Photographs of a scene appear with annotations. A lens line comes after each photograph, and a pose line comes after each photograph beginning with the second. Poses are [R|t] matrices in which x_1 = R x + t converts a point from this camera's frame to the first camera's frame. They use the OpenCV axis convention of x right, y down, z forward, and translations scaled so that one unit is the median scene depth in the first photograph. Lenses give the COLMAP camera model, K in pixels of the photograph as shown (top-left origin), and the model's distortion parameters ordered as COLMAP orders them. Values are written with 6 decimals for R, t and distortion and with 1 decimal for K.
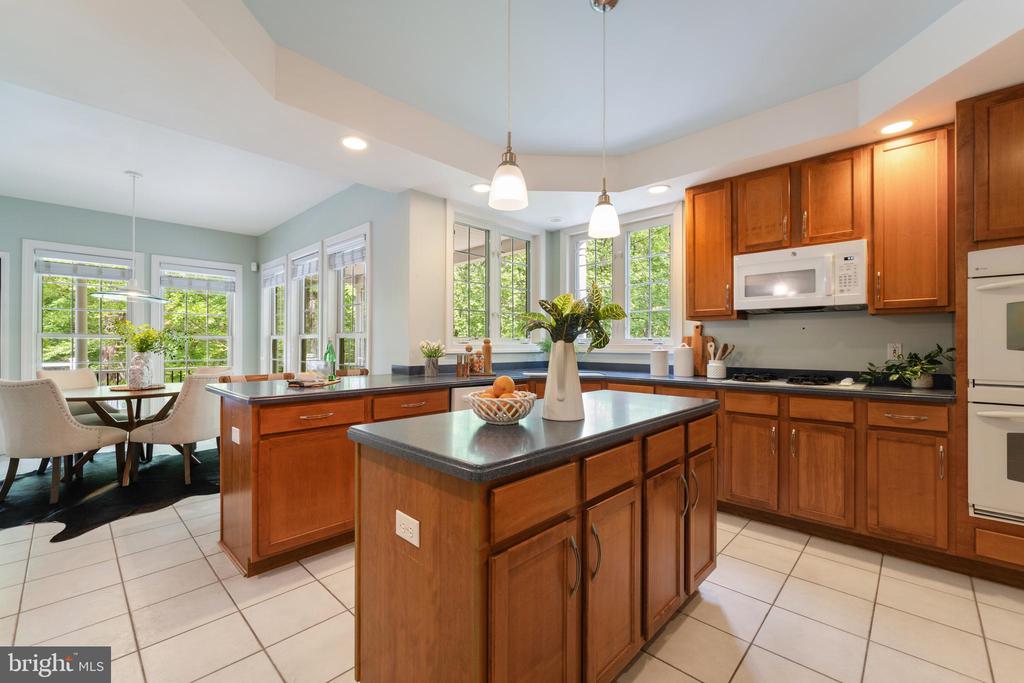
lens RADIAL K [[425.6, 0, 512.0], [0, 425.6, 341.5], [0, 0, 1]] dist [-0.000267, -0.000011]
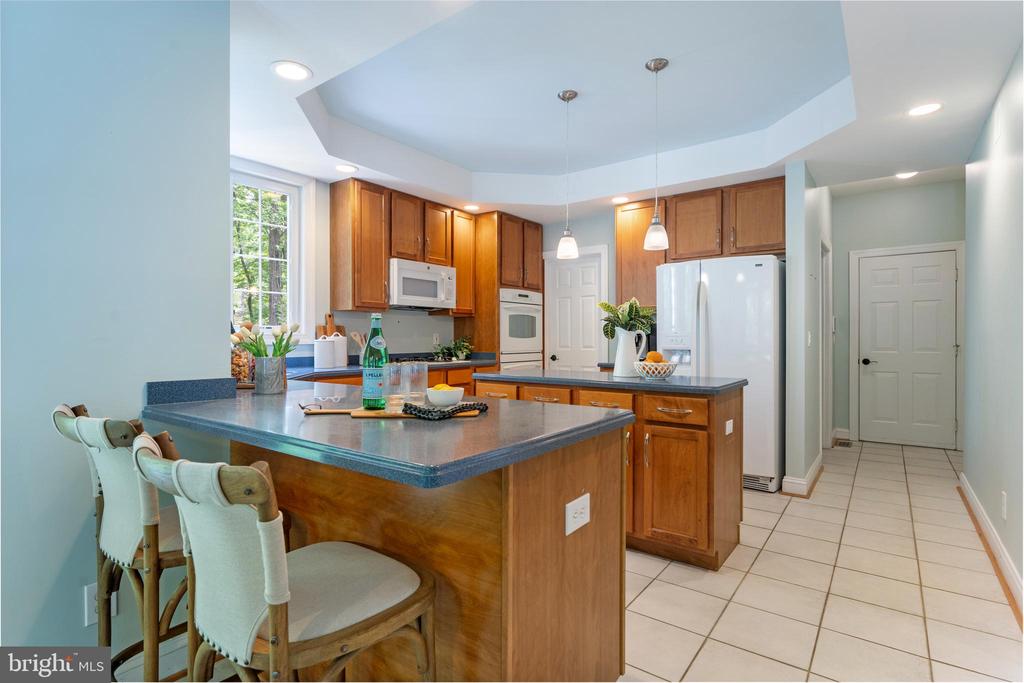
lens RADIAL K [[518.6, 0, 512.0], [0, 518.6, 341.5], [0, 0, 1]] dist [0.001161, 0.000019]
pose [[-0.115902, -0.001778, 0.993259, -0.954536], [-0.004424, 0.999989, 0.001274, 0.025553], [-0.993251, -0.004246, -0.115909, 0.862781]]
